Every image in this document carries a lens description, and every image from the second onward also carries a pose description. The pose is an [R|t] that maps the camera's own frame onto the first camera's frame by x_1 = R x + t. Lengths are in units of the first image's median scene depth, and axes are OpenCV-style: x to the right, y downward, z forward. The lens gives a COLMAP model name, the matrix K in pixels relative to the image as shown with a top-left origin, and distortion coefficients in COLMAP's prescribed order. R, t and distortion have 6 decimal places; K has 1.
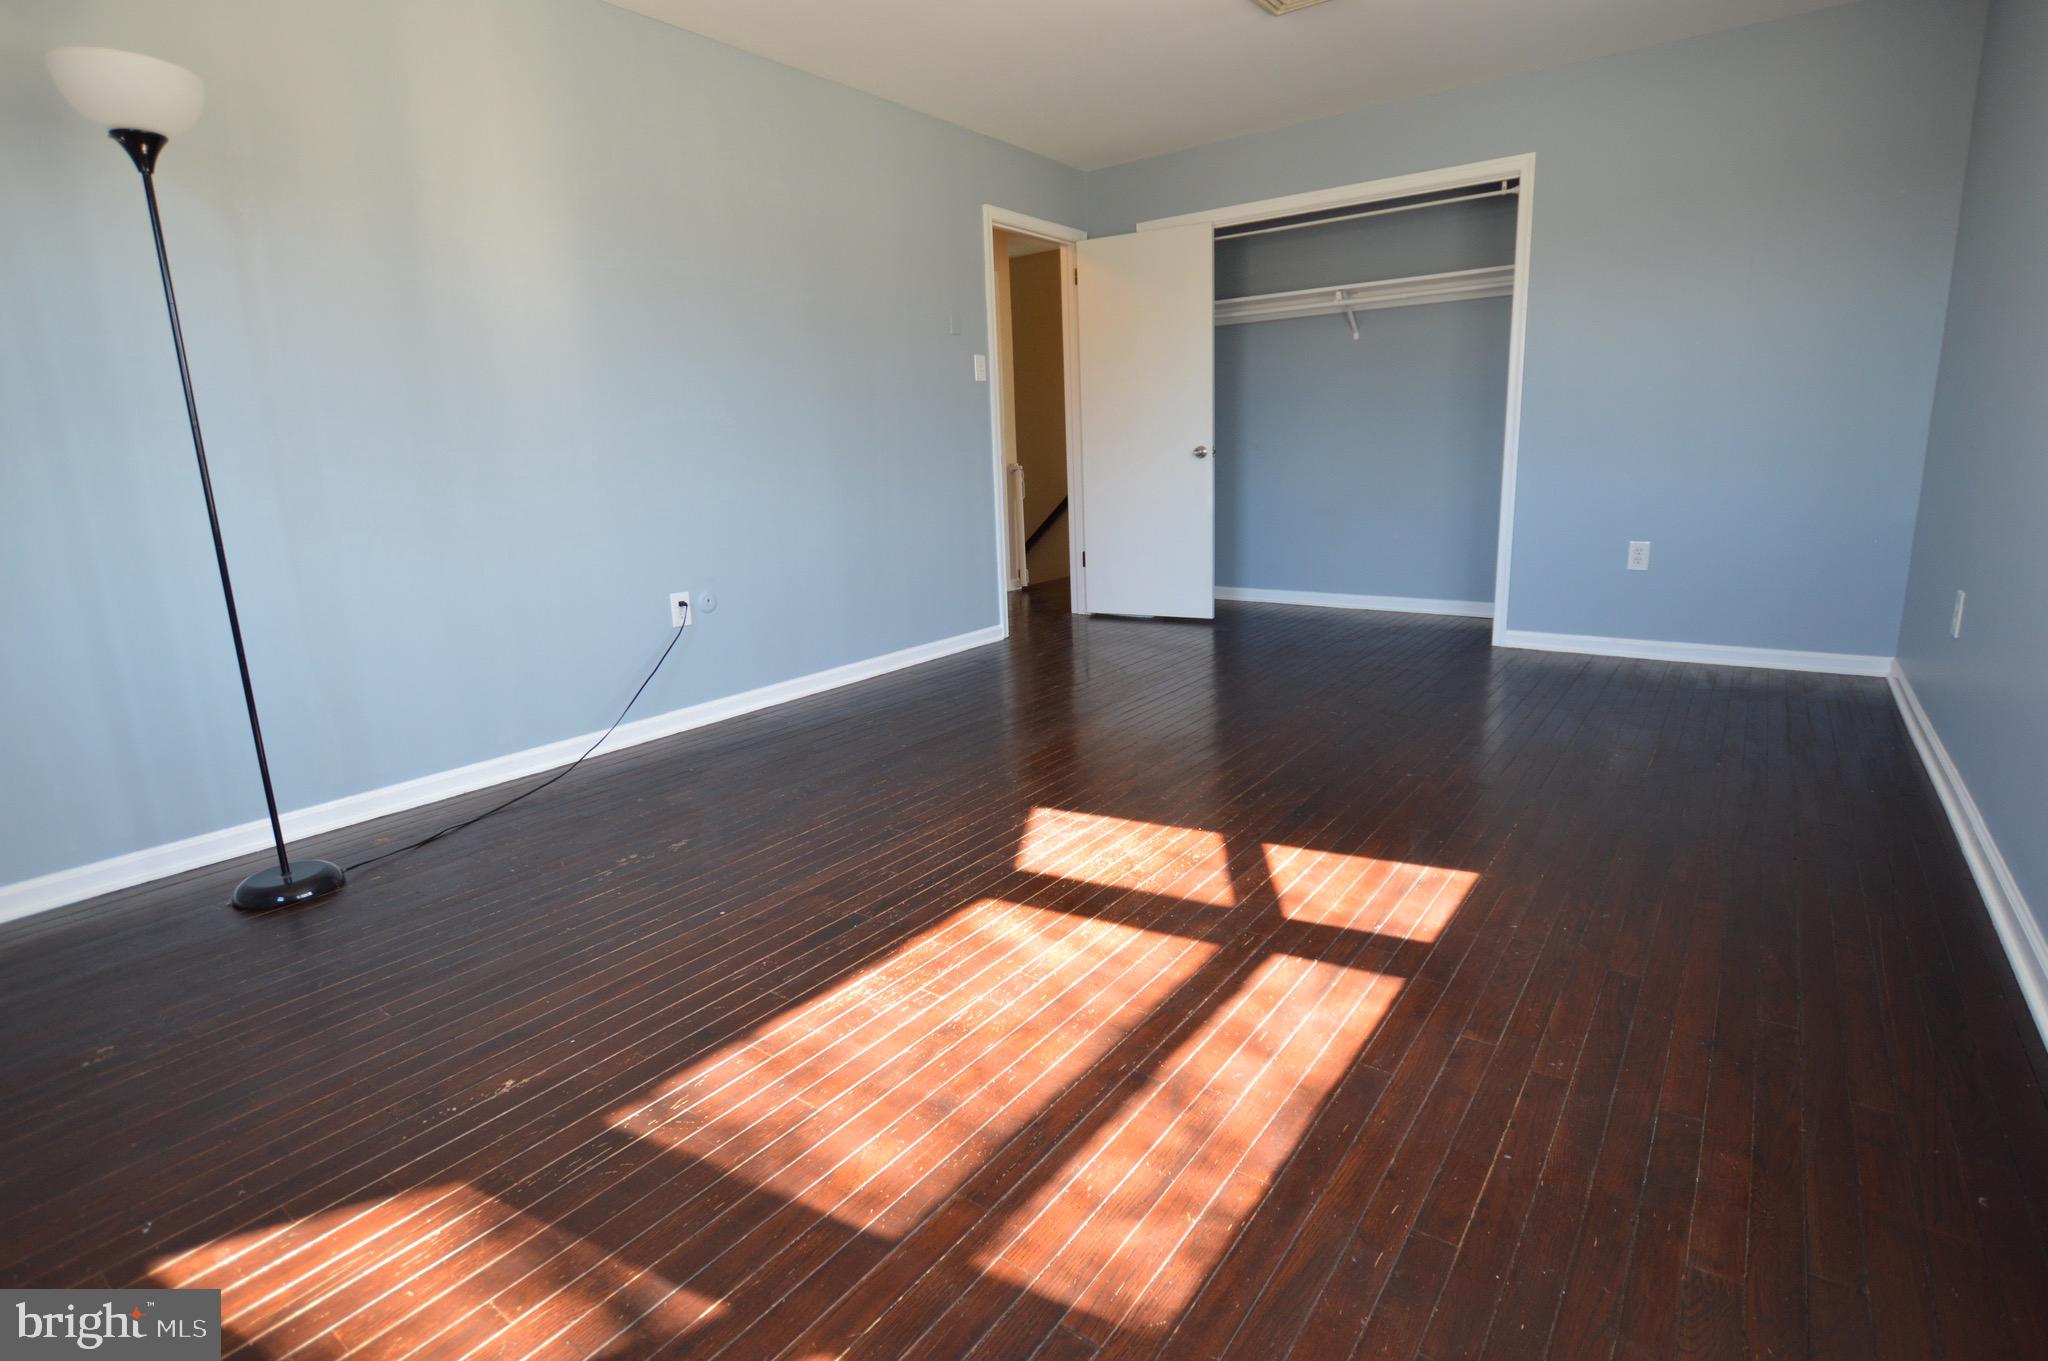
lens RADIAL K [[1034.2, 0, 1024.0], [0, 1034.2, 680.5], [0, 0, 1]] dist [-0.017771, 0.000098]
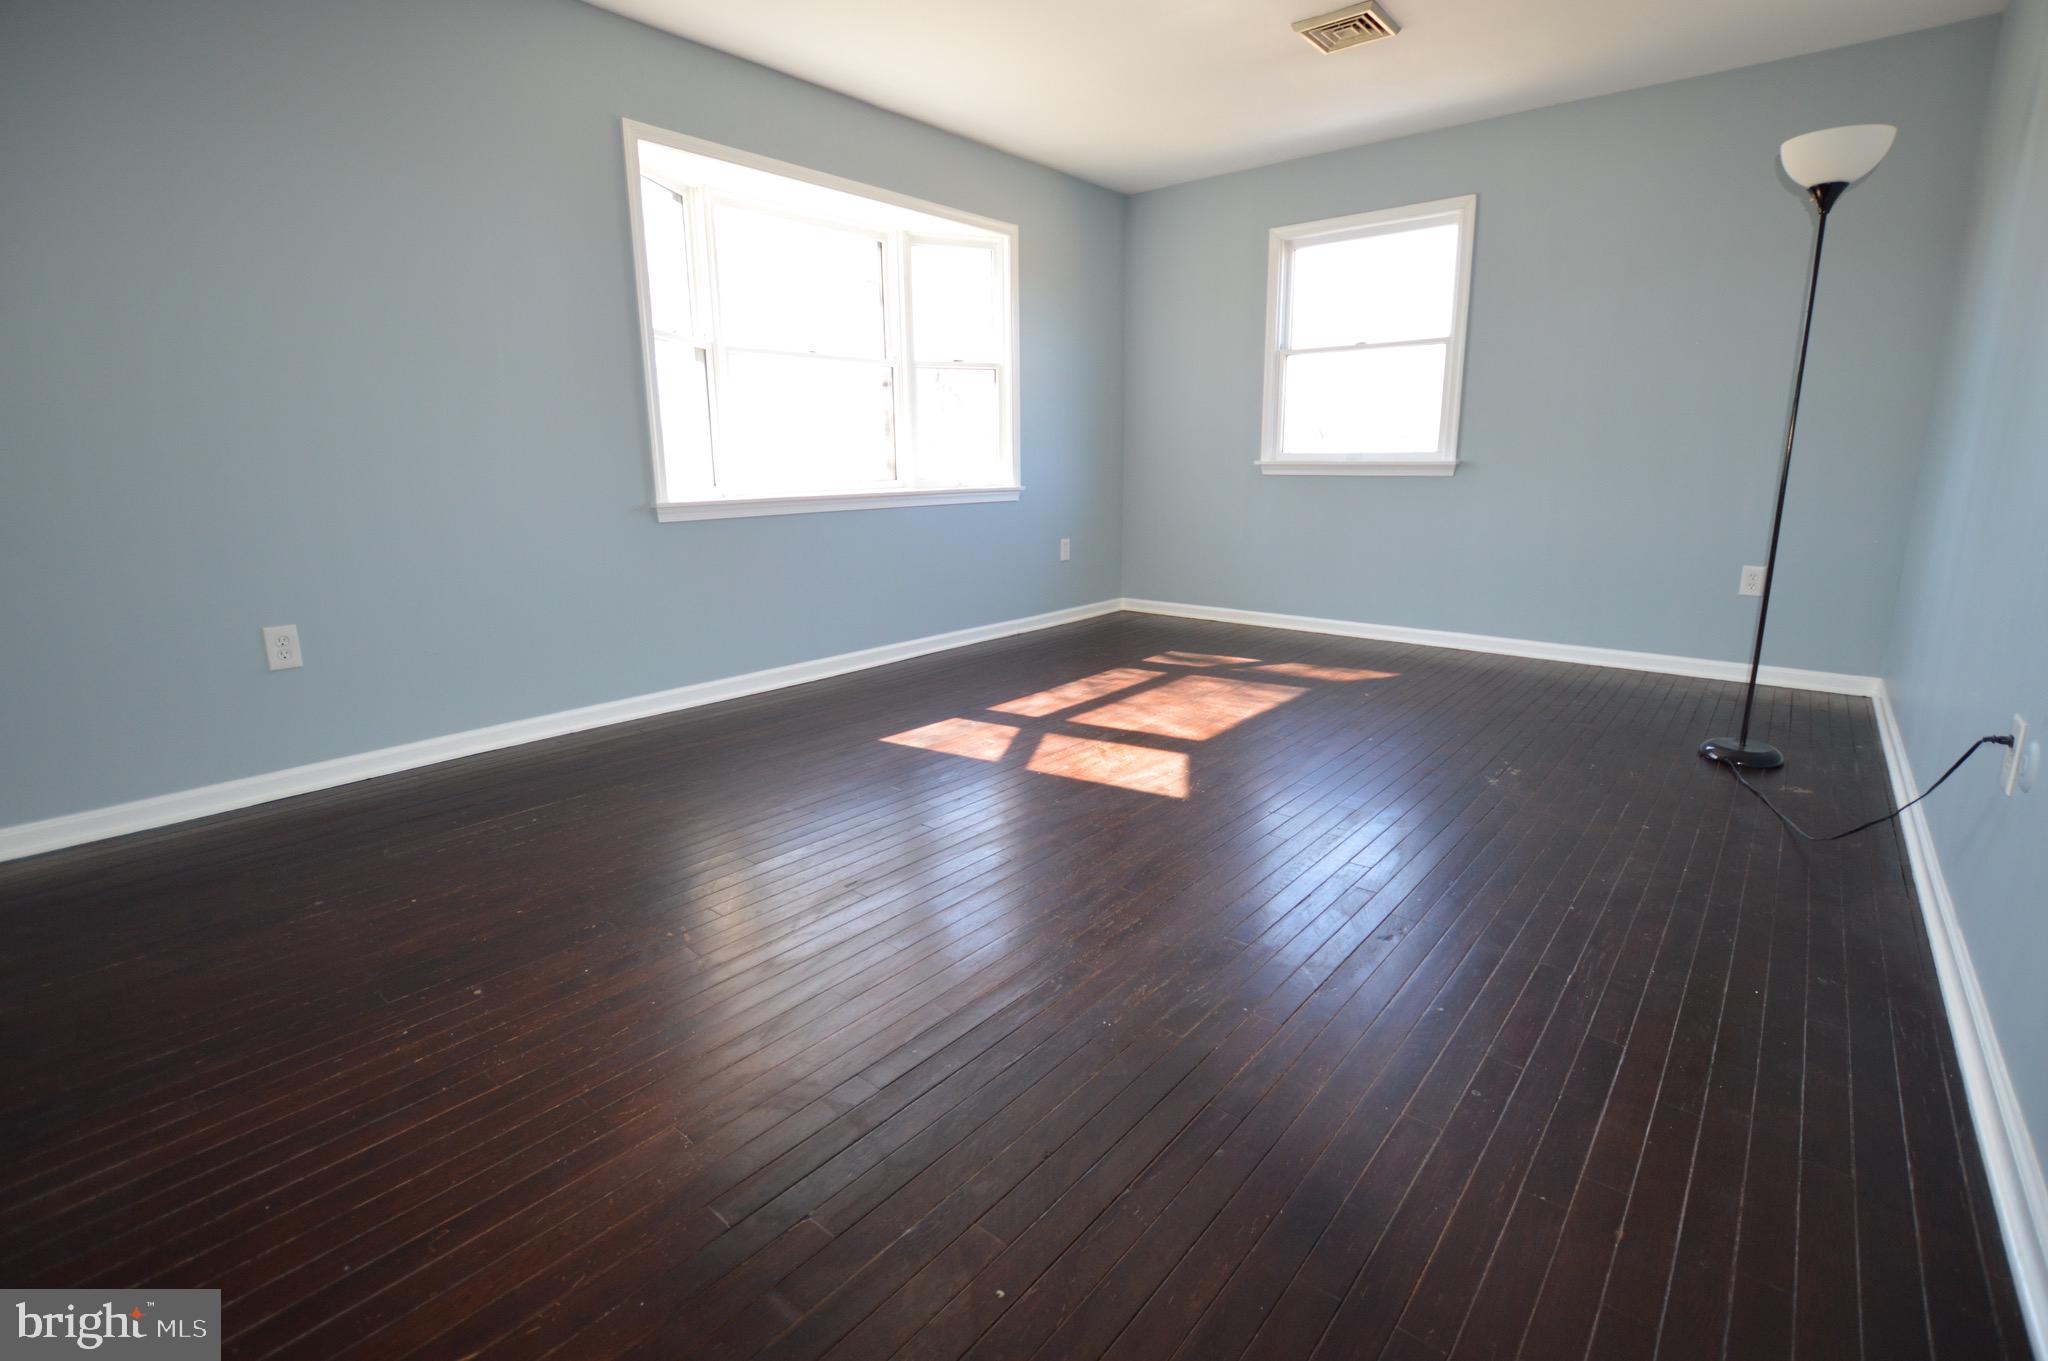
lens RADIAL K [[919.6, 0, 1039.1], [0, 919.6, 673.7], [0, 0, 1]] dist [-0.032954, 0.007003]
pose [[-0.998180, 0.032057, 0.051082, 0.121995], [0.050745, 0.904162, 0.424166, -0.459315], [-0.032589, 0.425986, -0.904143, 2.134918]]
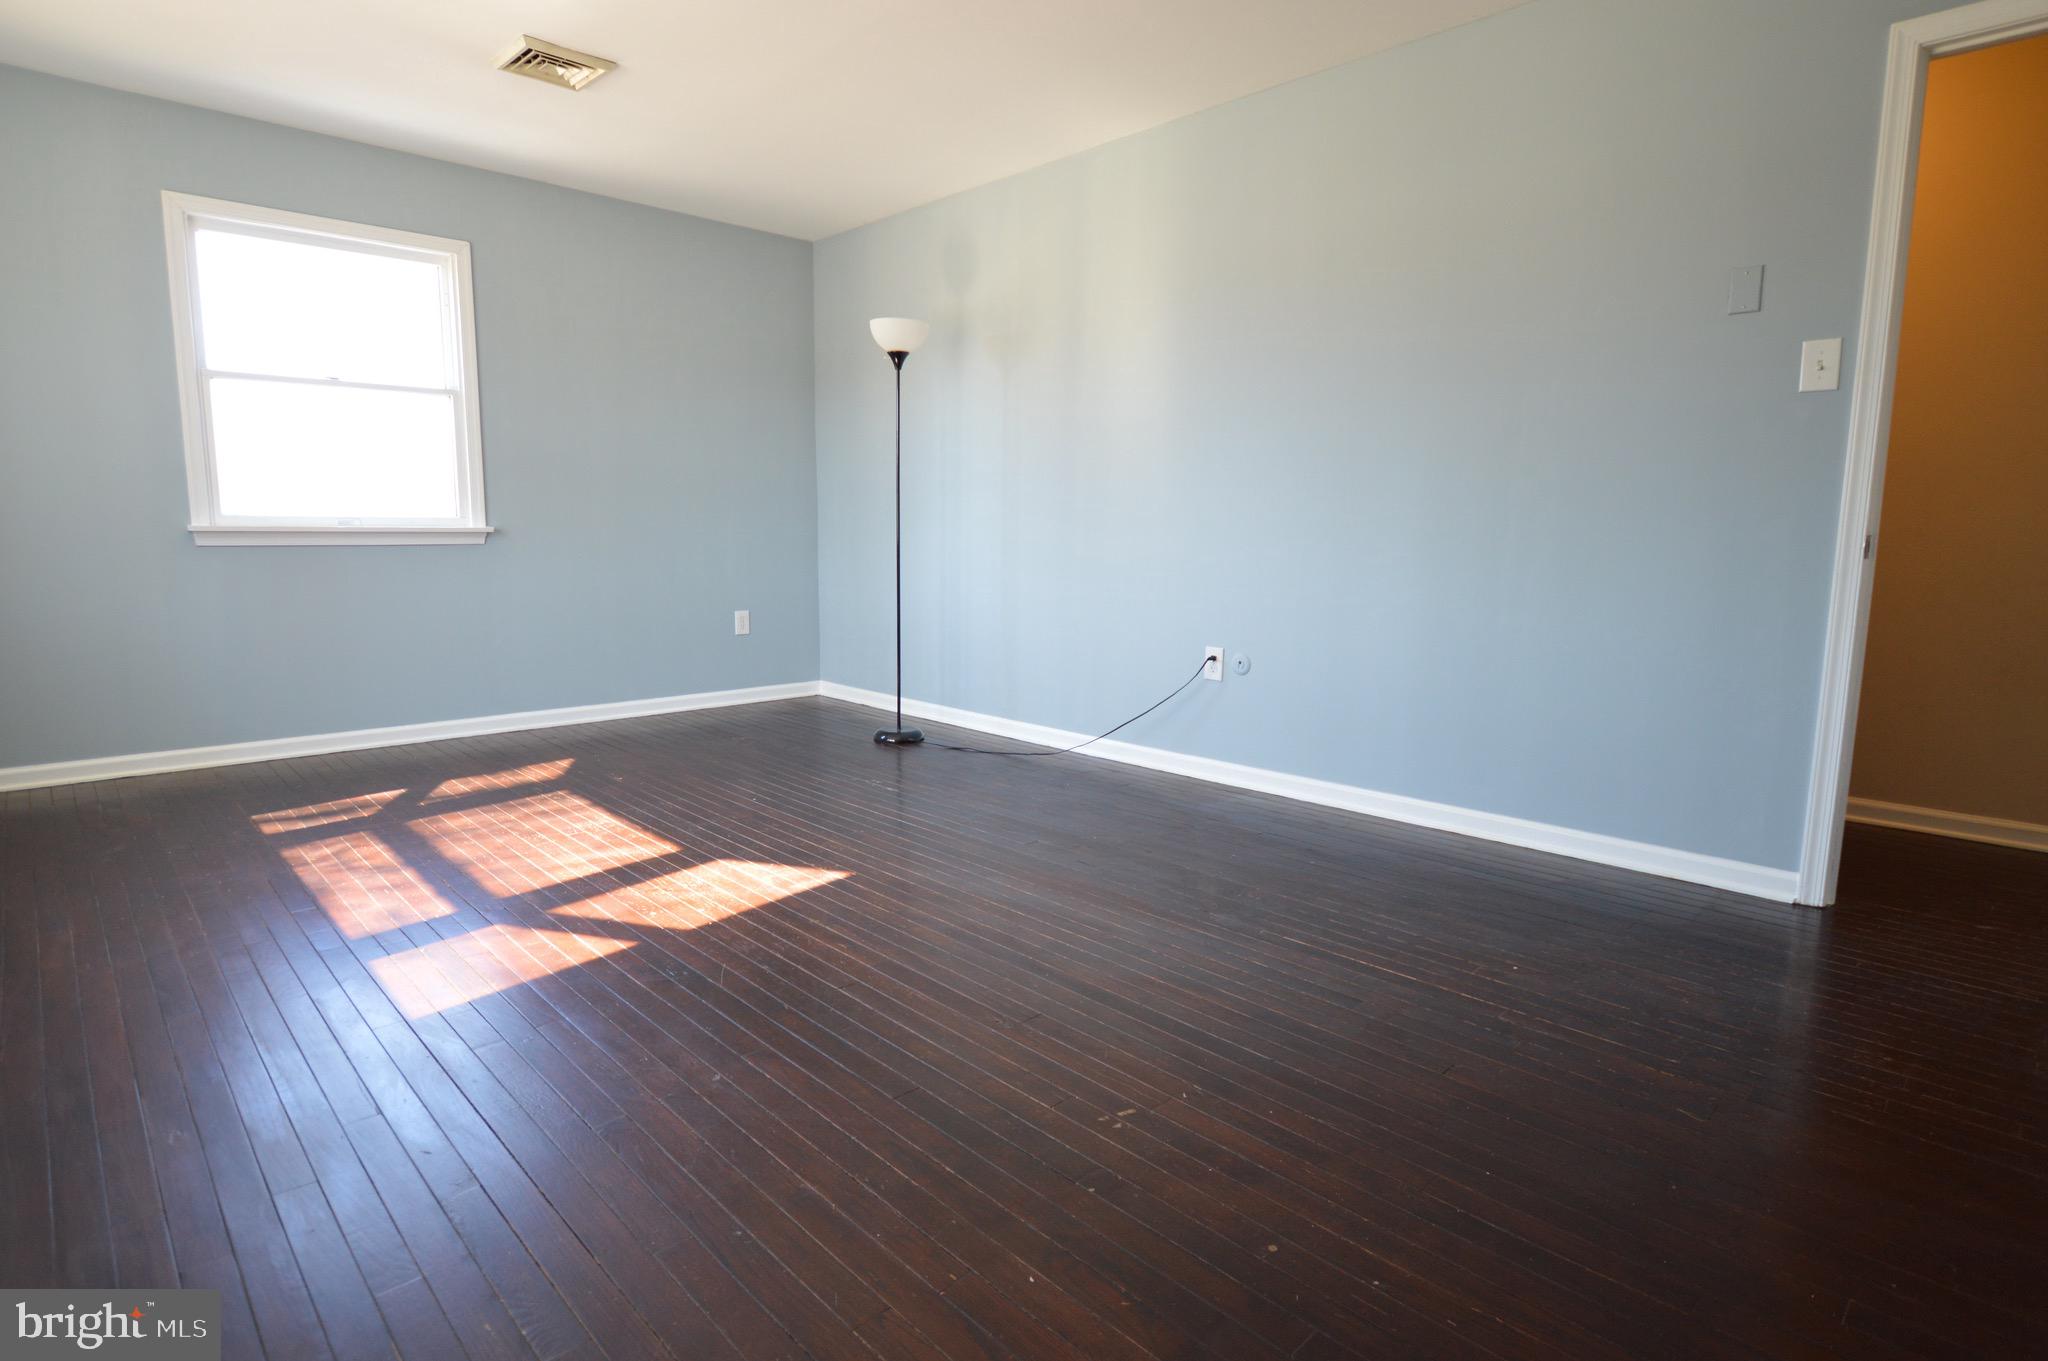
lens RADIAL K [[1053.4, 0, 1019.5], [0, 1053.4, 668.2], [0, 0, 1]] dist [-0.000031, 0.000388]
pose [[-0.190857, 0.168243, -0.967092, 1.125137], [-0.209327, 0.955566, 0.207549, -0.377567], [0.959039, 0.242051, -0.147159, 1.512944]]
